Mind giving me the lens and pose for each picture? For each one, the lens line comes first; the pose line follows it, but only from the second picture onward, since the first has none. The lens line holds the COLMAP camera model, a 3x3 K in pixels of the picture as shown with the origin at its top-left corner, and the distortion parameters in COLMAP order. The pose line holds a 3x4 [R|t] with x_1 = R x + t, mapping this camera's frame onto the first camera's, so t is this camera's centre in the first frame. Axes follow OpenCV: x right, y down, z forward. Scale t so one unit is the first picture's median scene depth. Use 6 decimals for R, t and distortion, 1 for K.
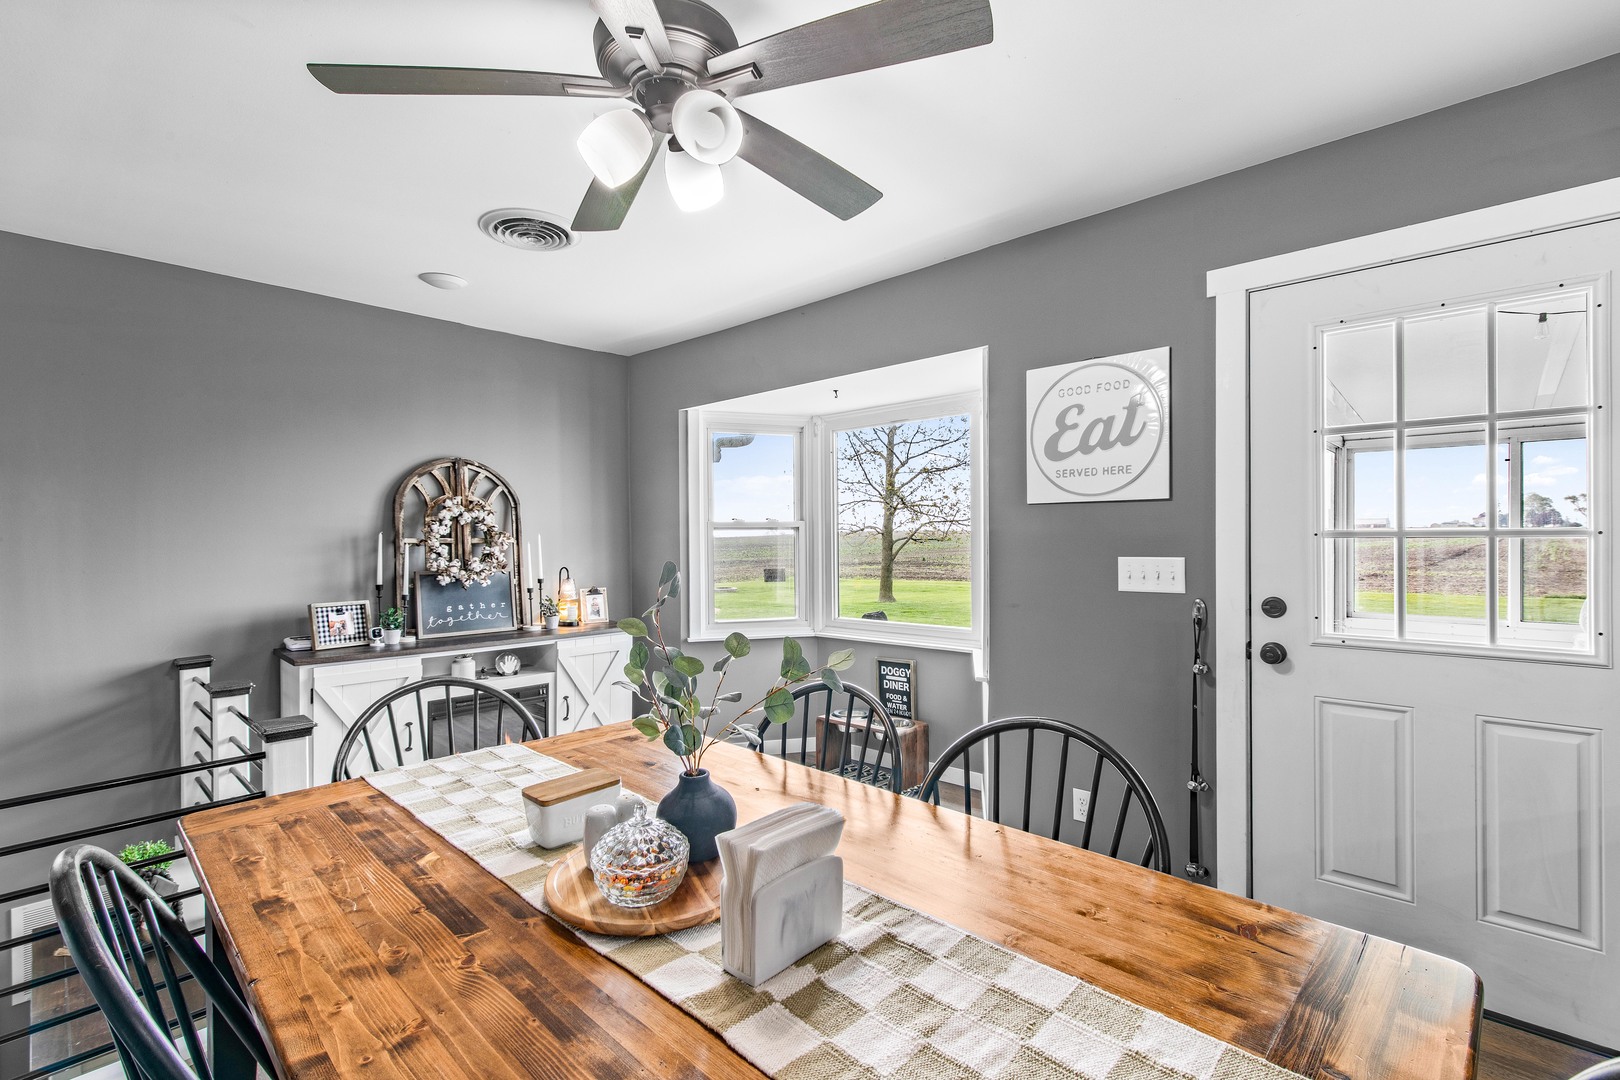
lens RADIAL K [[746.8, 0, 795.6], [0, 746.8, 547.9], [0, 0, 1]] dist [0.006856, -0.001779]
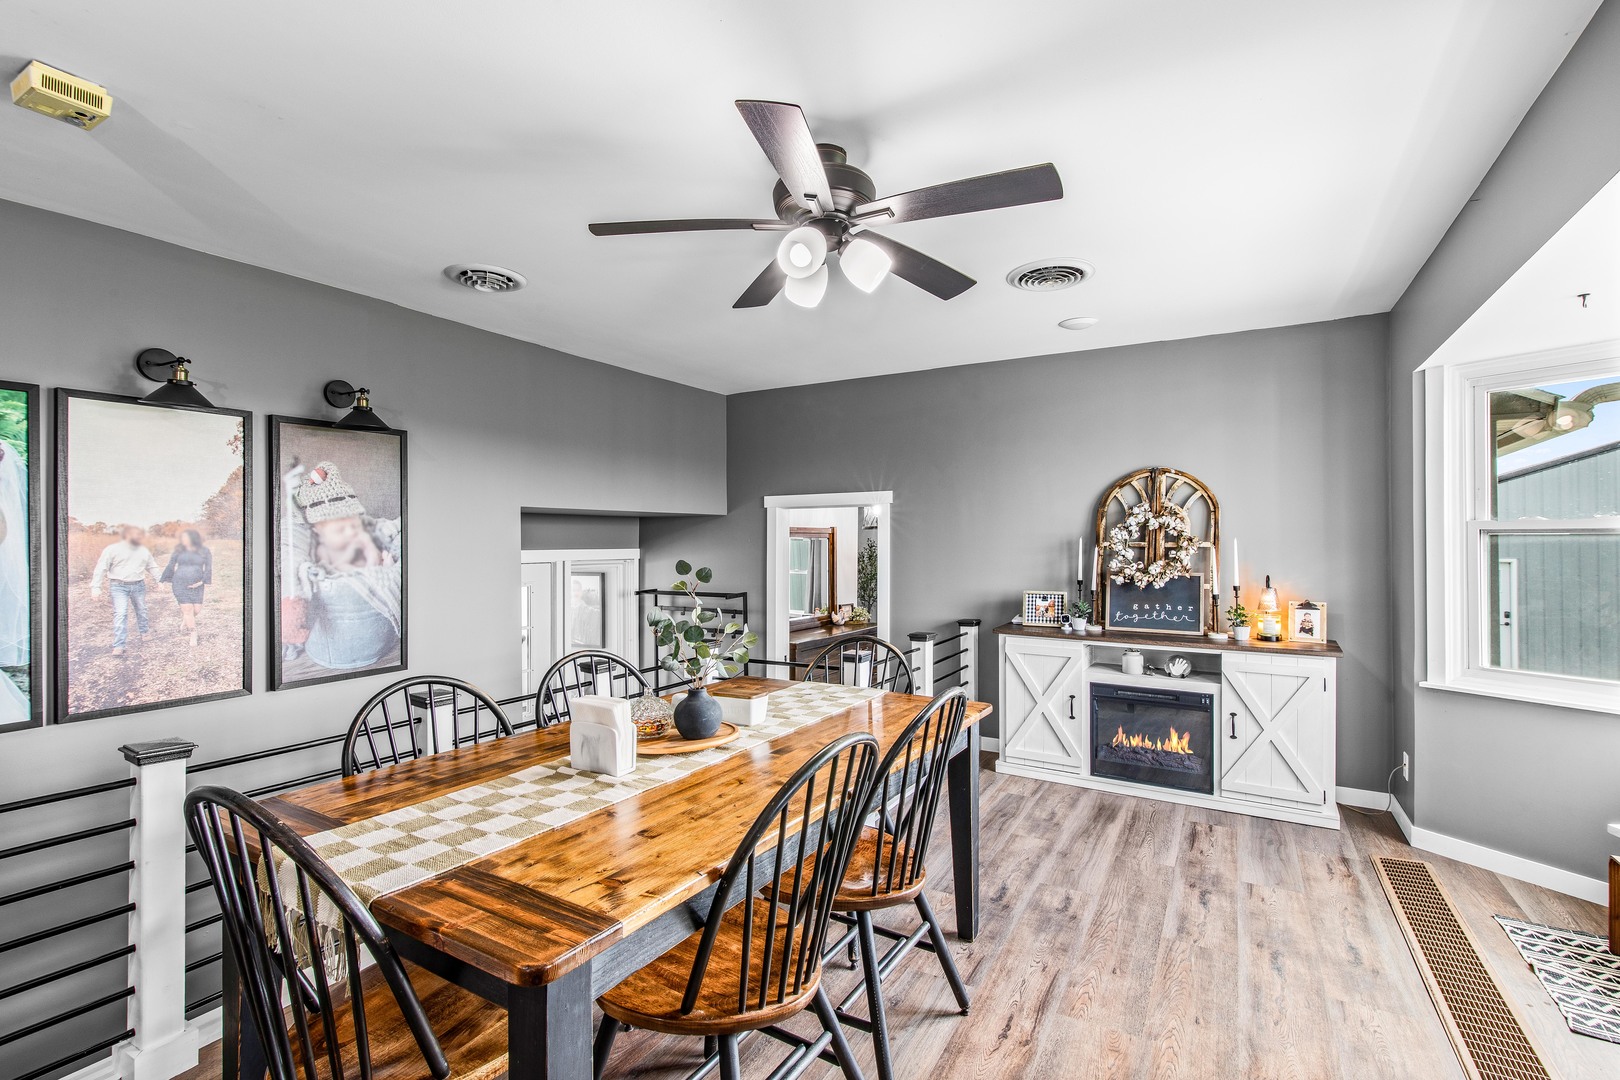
lens RADIAL K [[746.8, 0, 805.8], [0, 746.8, 544.4], [0, 0, 1]] dist [0.006856, -0.001779]
pose [[0.216517, 0.013288, -0.976188, 0.504223], [-0.014313, 0.999843, 0.010436, -0.014547], [0.976174, 0.011713, 0.216673, 0.284031]]
